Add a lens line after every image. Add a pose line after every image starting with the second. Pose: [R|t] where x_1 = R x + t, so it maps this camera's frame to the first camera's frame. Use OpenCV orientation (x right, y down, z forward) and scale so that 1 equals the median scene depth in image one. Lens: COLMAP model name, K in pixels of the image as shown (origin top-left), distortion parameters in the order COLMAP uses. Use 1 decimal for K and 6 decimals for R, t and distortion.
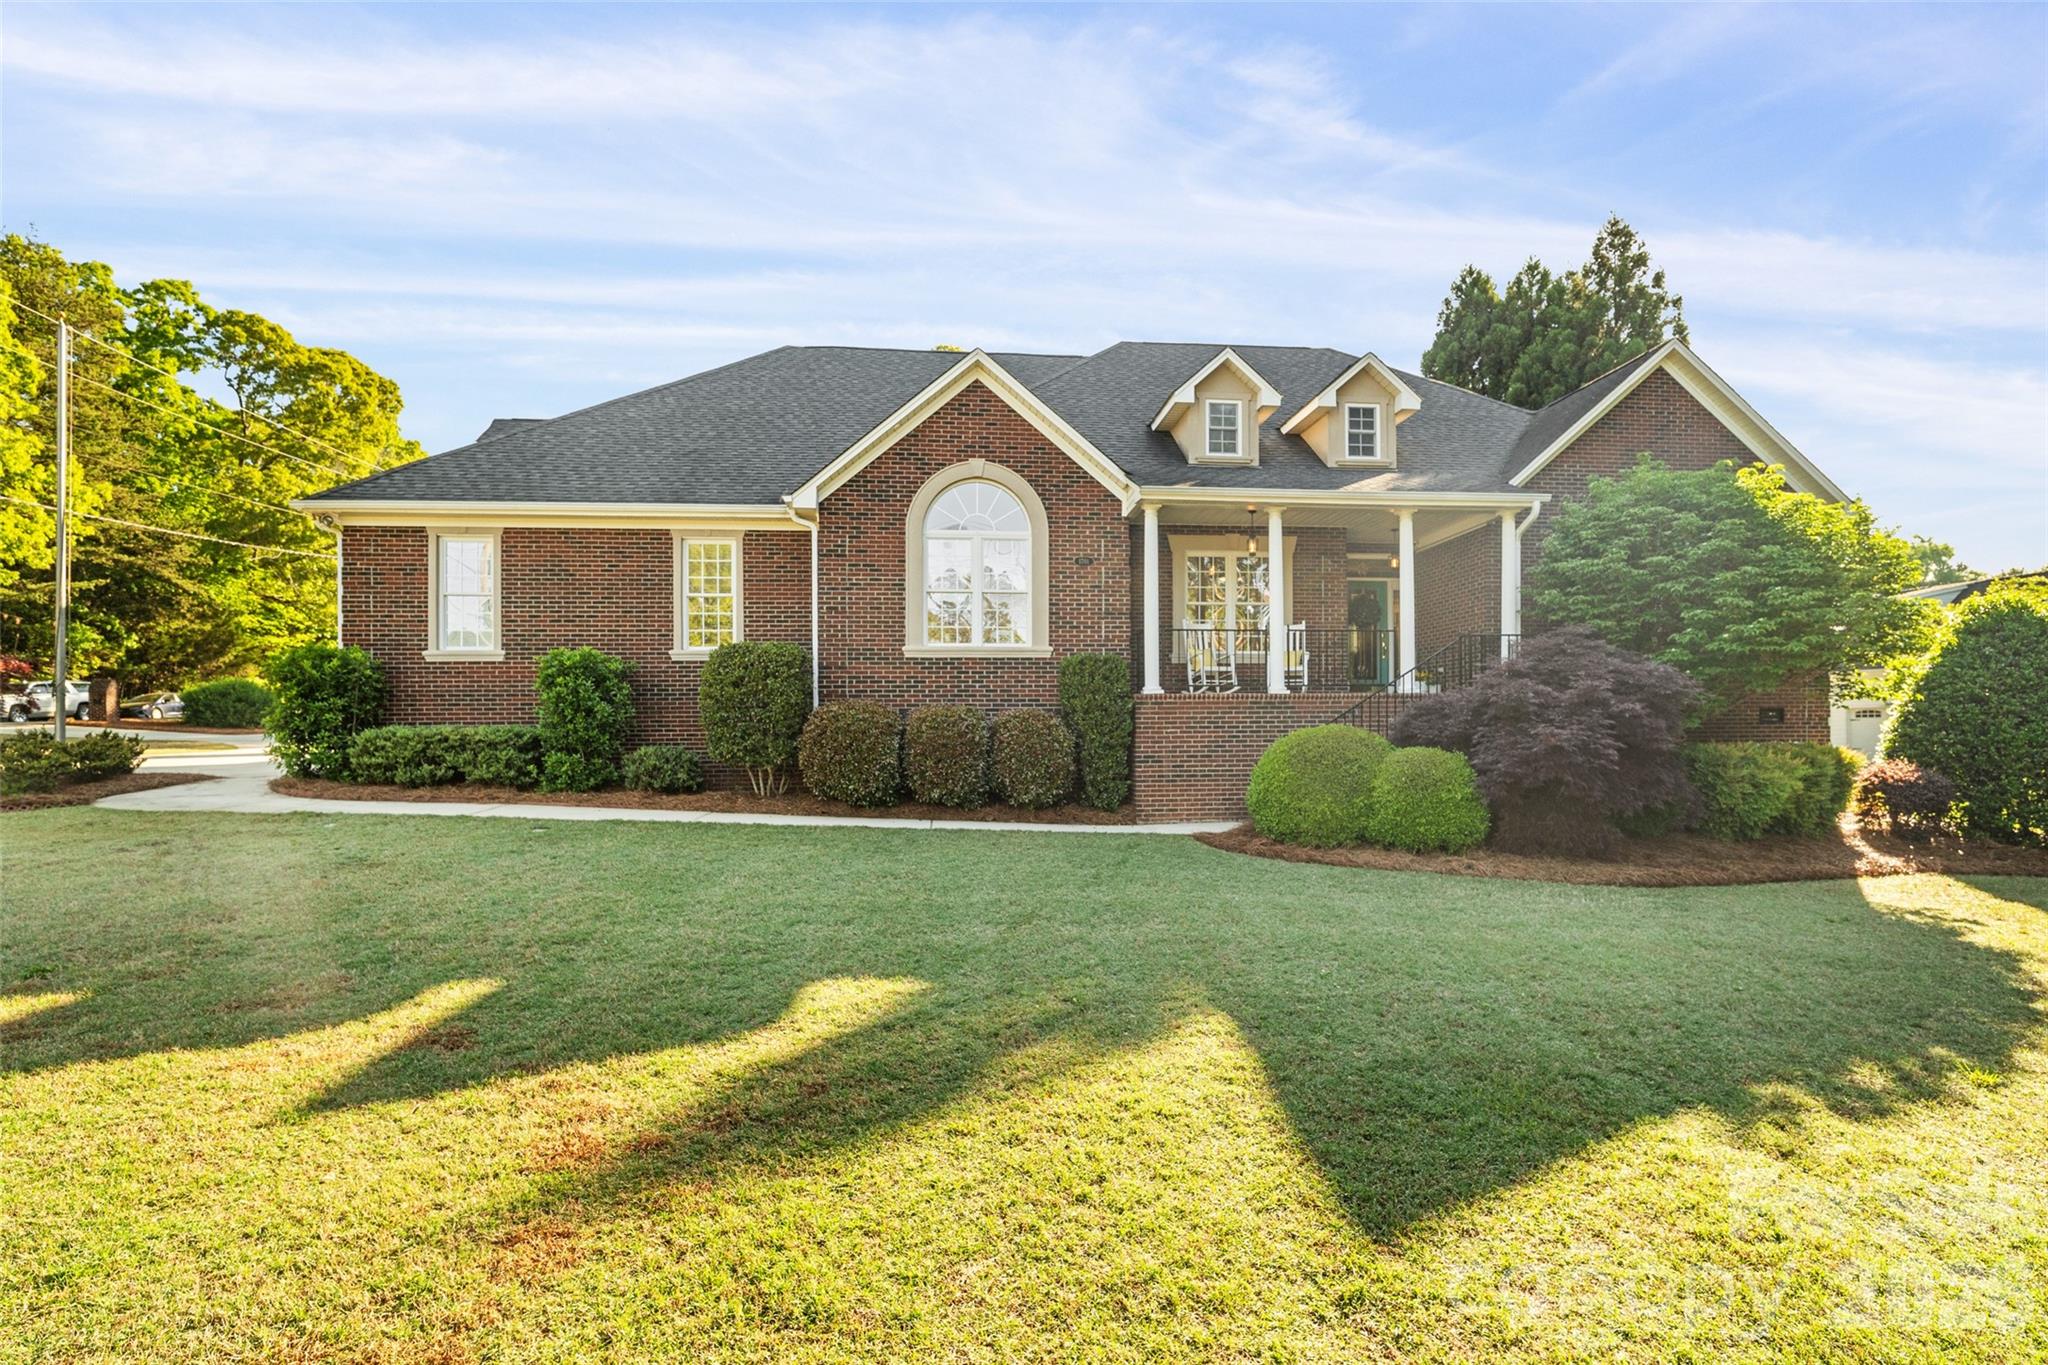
lens RADIAL K [[993.9, 0, 1029.4], [0, 993.9, 733.3], [0, 0, 1]] dist [-0.019000, -0.000021]
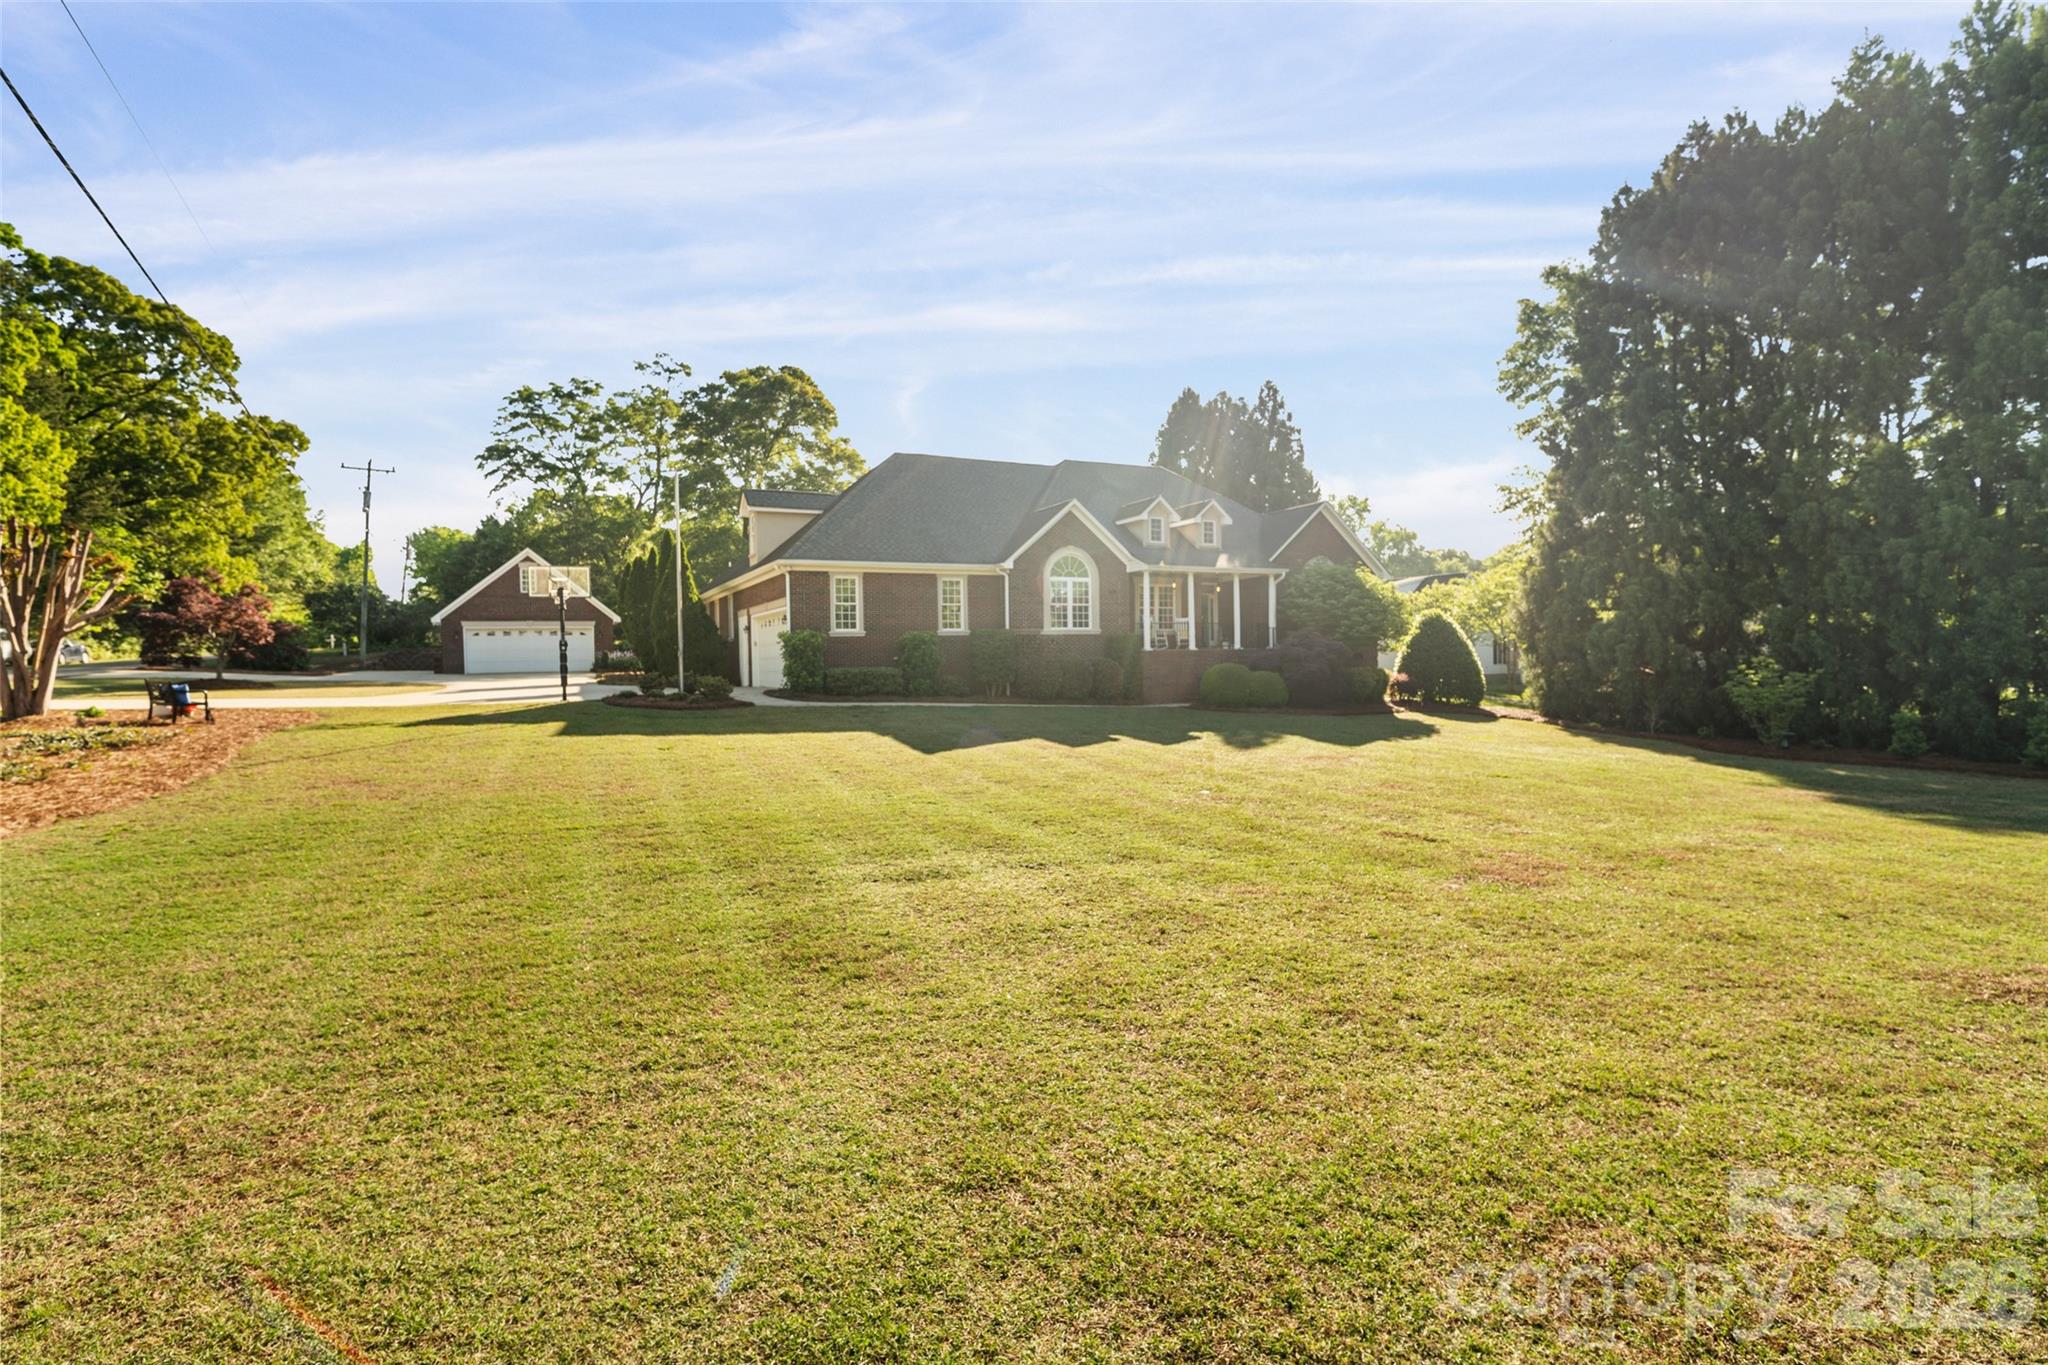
lens RADIAL K [[959.9, 0, 1024.0], [0, 959.9, 682.5], [0, 0, 1]] dist [-0.007945, 0.000436]
pose [[0.932828, -0.018154, 0.359864, -0.947802], [0.011309, 0.999713, 0.021116, -0.014985], [-0.360144, -0.015628, 0.932766, -0.996277]]
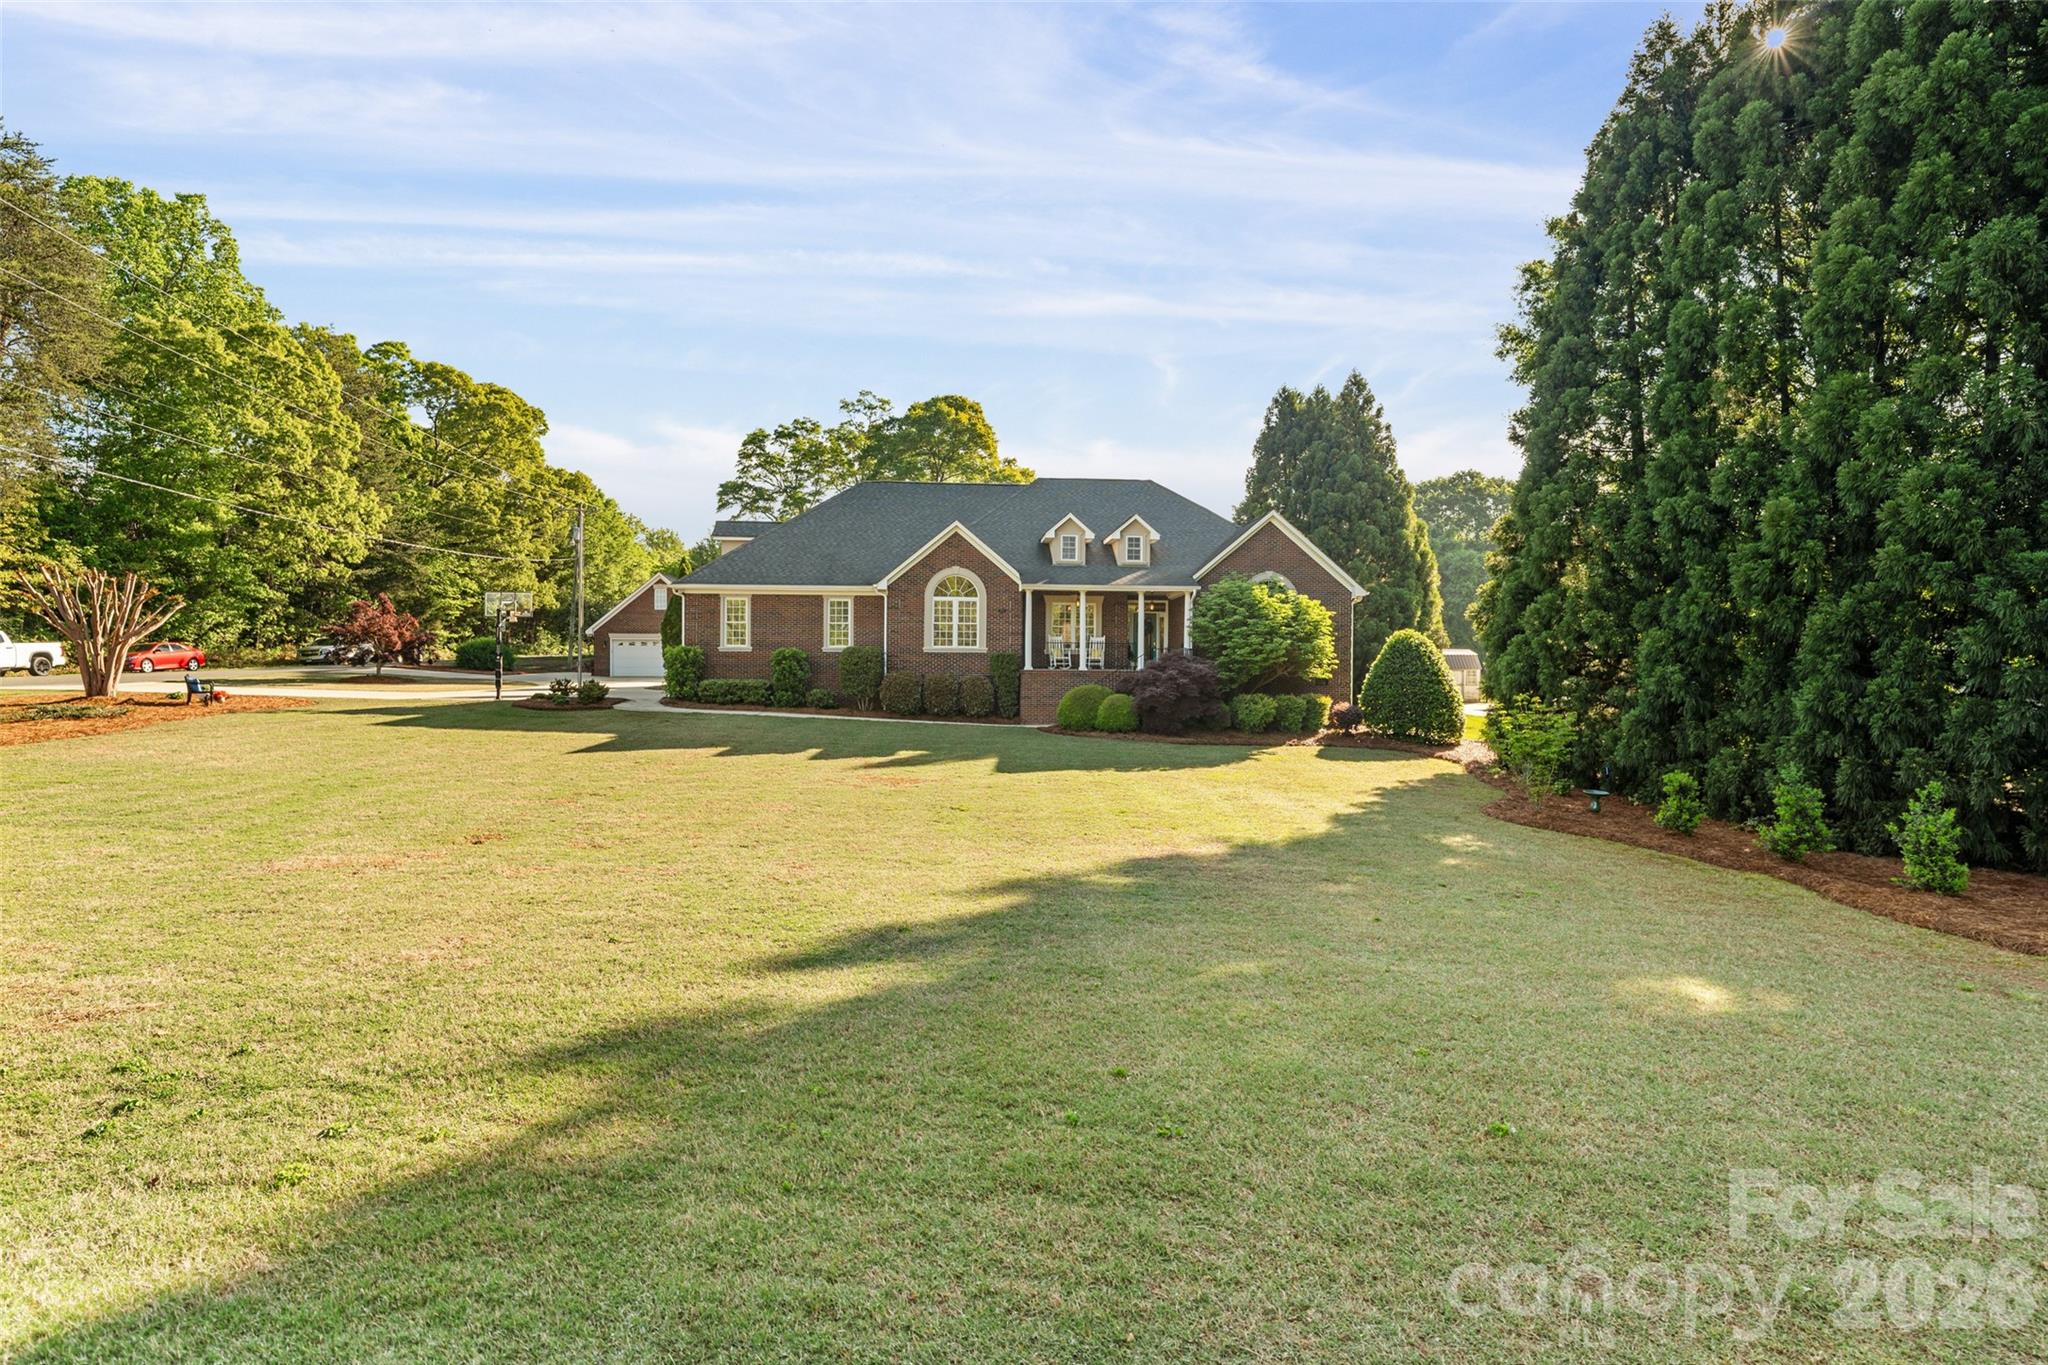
lens RADIAL K [[978.6, 0, 1024.0], [0, 978.6, 682.5], [0, 0, 1]] dist [-0.012661, 0.000299]
pose [[0.999810, 0.013733, -0.013851, 0.142330], [-0.013610, 0.999867, 0.008945, -0.029312], [0.013972, -0.008755, 0.999864, -1.289191]]
